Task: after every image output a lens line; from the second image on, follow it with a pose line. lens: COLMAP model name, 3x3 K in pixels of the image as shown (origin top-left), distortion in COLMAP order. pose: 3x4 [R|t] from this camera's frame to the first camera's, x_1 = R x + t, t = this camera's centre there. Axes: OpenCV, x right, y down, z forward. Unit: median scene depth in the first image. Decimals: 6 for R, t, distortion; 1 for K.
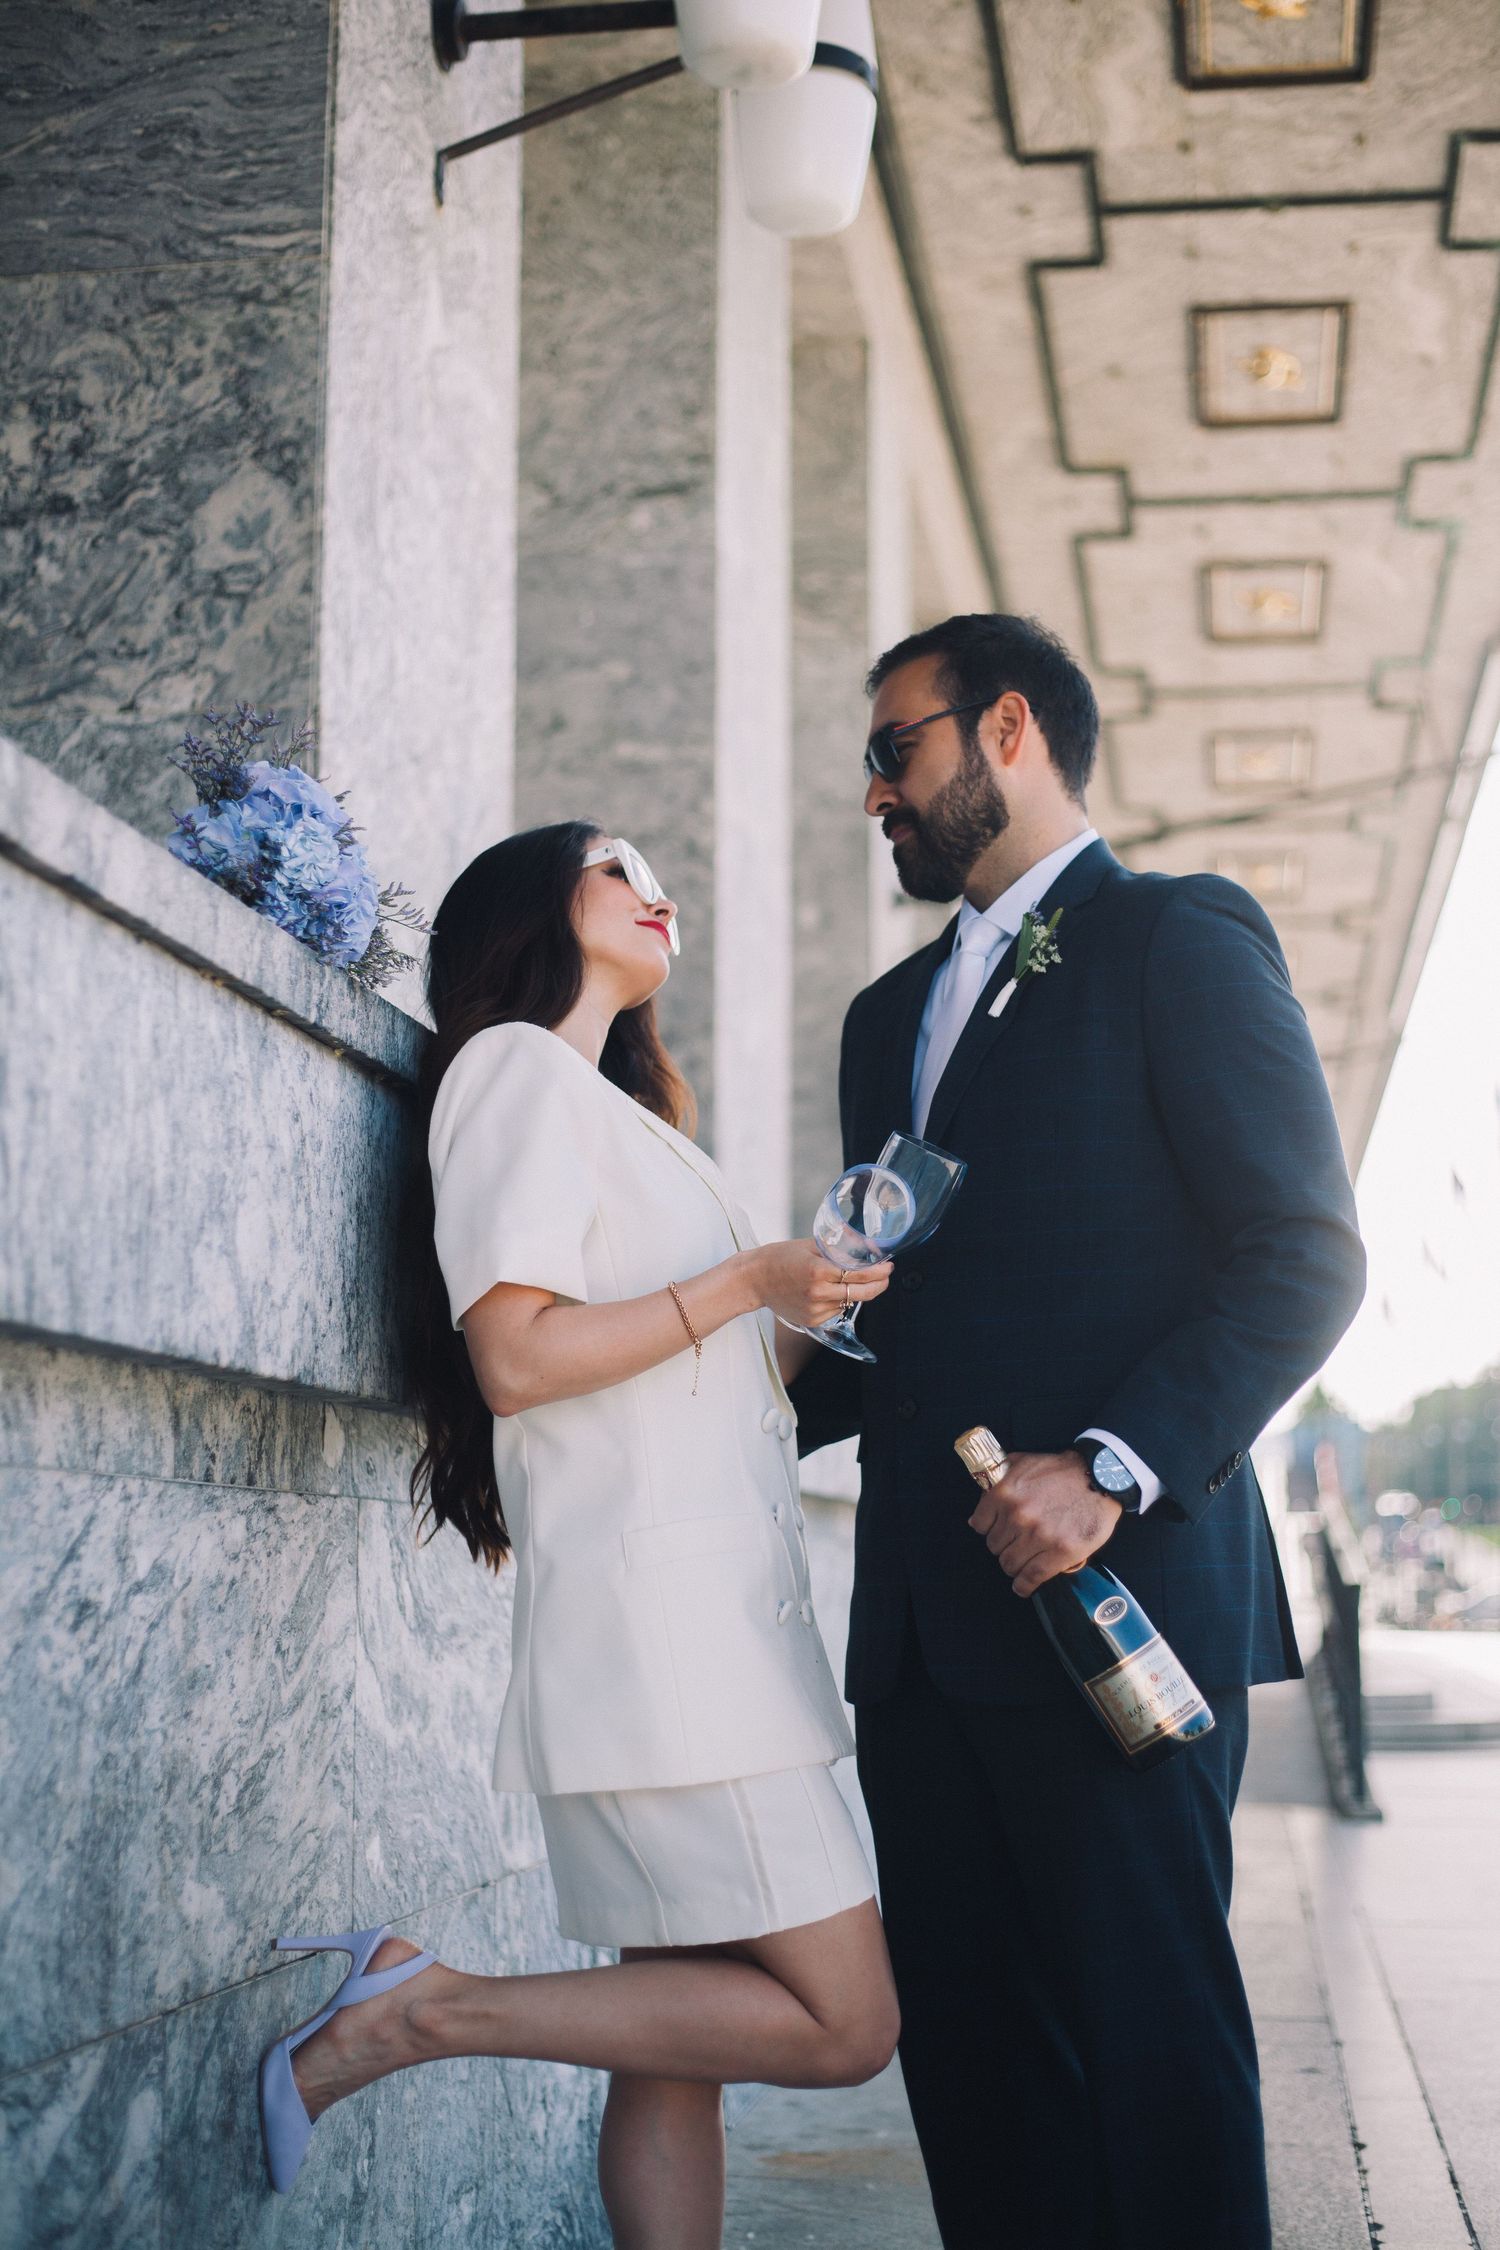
lens RADIAL K [[3316.3, 0, 743.6], [0, 3316.3, 1125.7], [0, 0, 1]] dist [-0.102661, 0.000000]
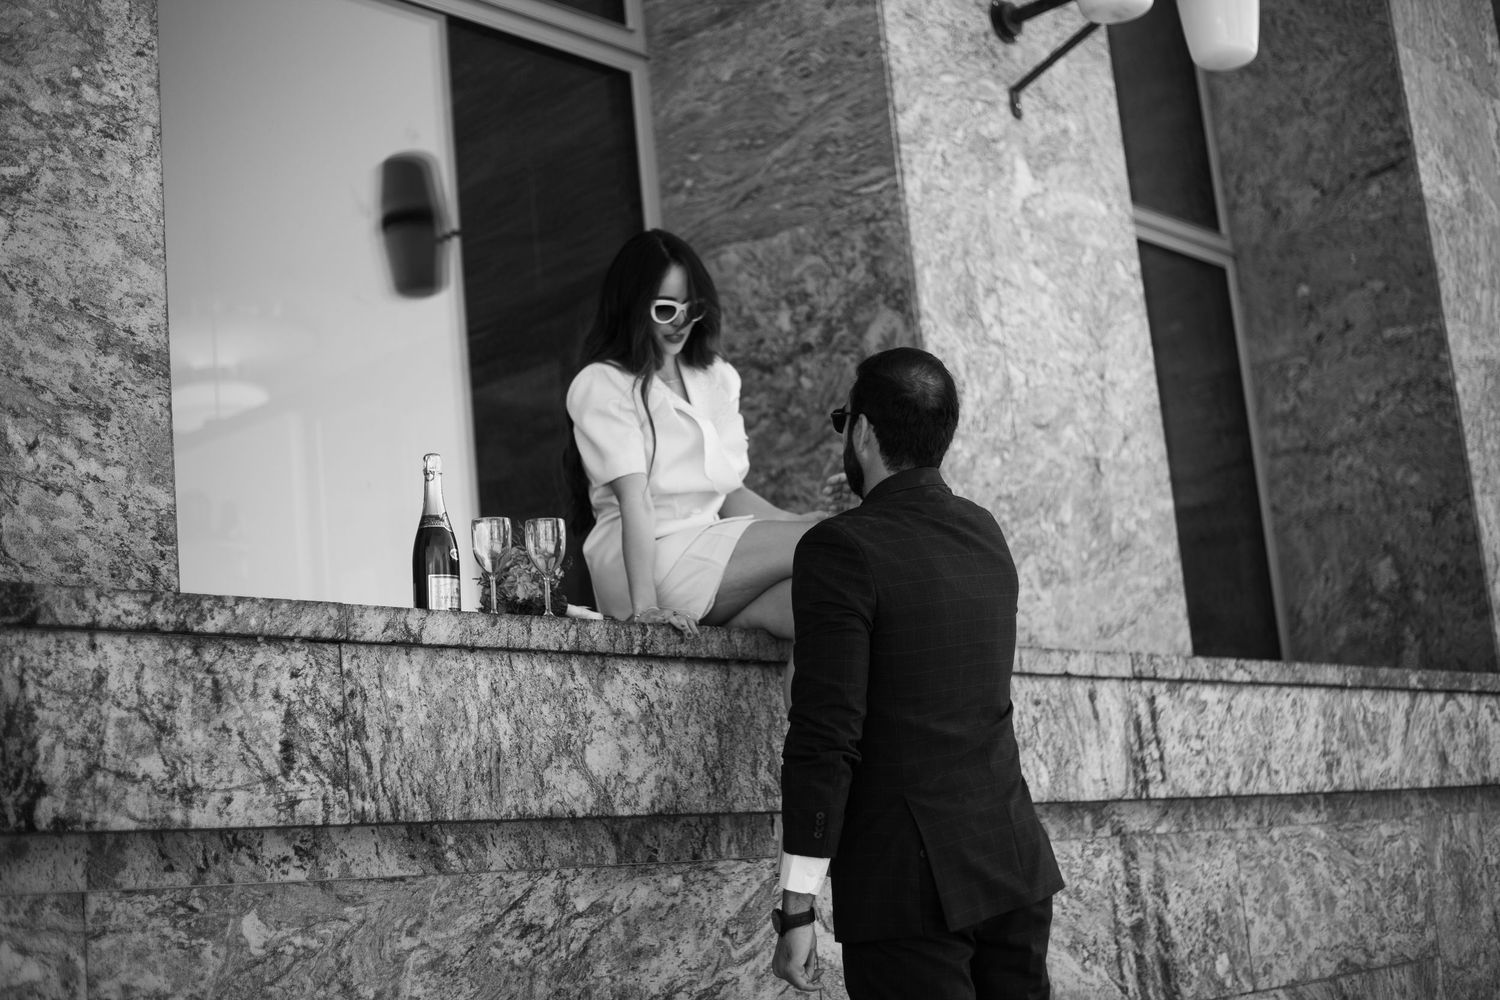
lens RADIAL K [[2210.8, 0, 750.1], [0, 2210.8, 505.6], [0, 0, 1]] dist [-0.102661, 0.000000]
pose [[0.833225, -0.188967, -0.519641, 0.425573], [0.172709, 0.981713, -0.080067, 0.001721], [0.525269, -0.023032, 0.850625, -0.130816]]
